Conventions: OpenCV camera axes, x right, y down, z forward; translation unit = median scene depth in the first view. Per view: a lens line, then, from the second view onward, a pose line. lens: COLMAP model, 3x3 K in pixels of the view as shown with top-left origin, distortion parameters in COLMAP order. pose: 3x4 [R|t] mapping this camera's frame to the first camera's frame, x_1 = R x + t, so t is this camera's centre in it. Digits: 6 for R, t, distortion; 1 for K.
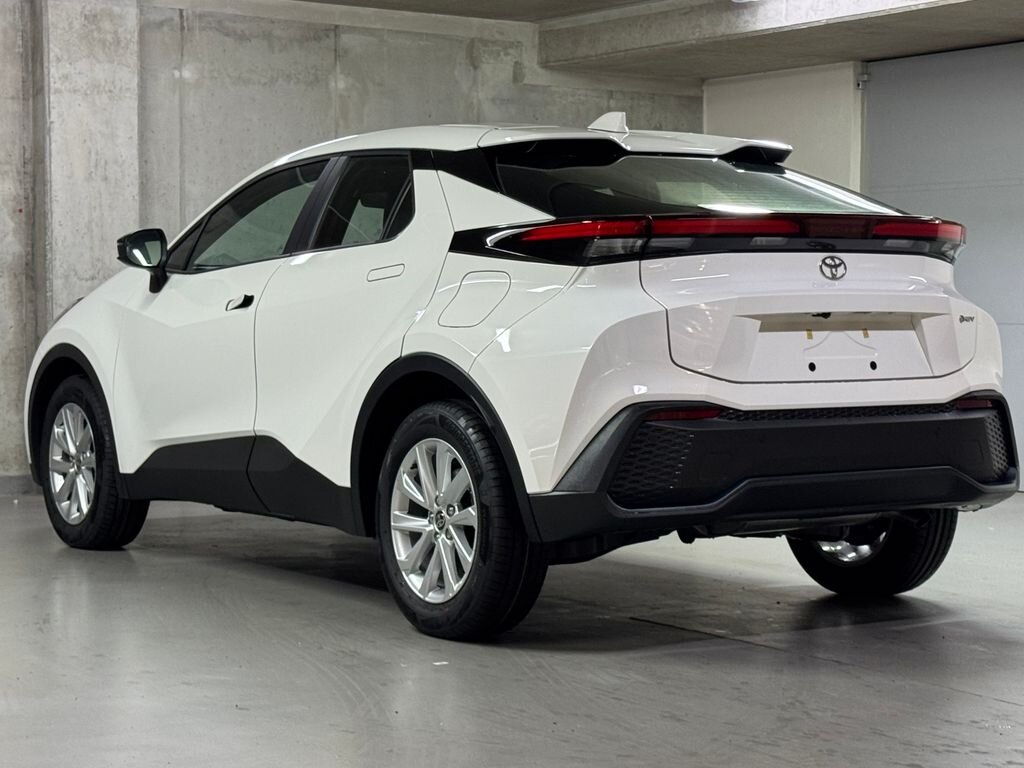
lens RADIAL K [[2128.4, 0, 522.8], [0, 2128.4, 385.9], [0, 0, 1]] dist [0.143182, 0.000000]
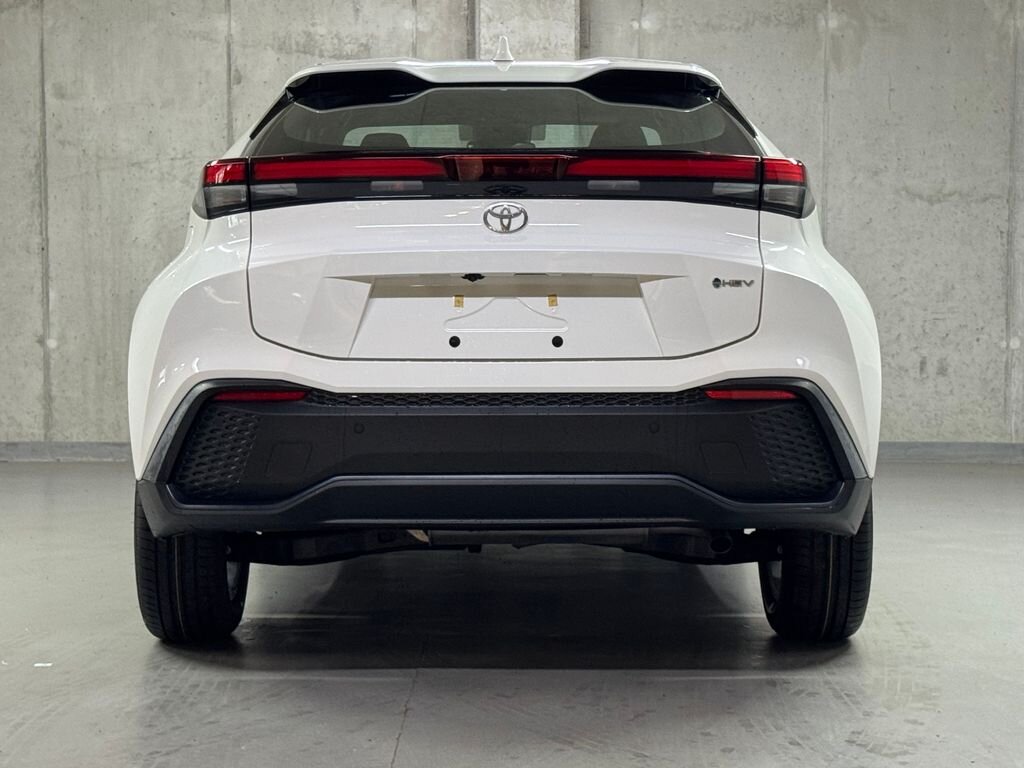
lens RADIAL K [[2128.4, 0, 524.1], [0, 2128.4, 392.6], [0, 0, 1]] dist [0.143182, 0.000000]
pose [[0.834476, 0.029778, -0.550239, 0.333699], [-0.020299, 0.999522, 0.023306, -0.005008], [0.550670, -0.008279, 0.834682, 0.192994]]
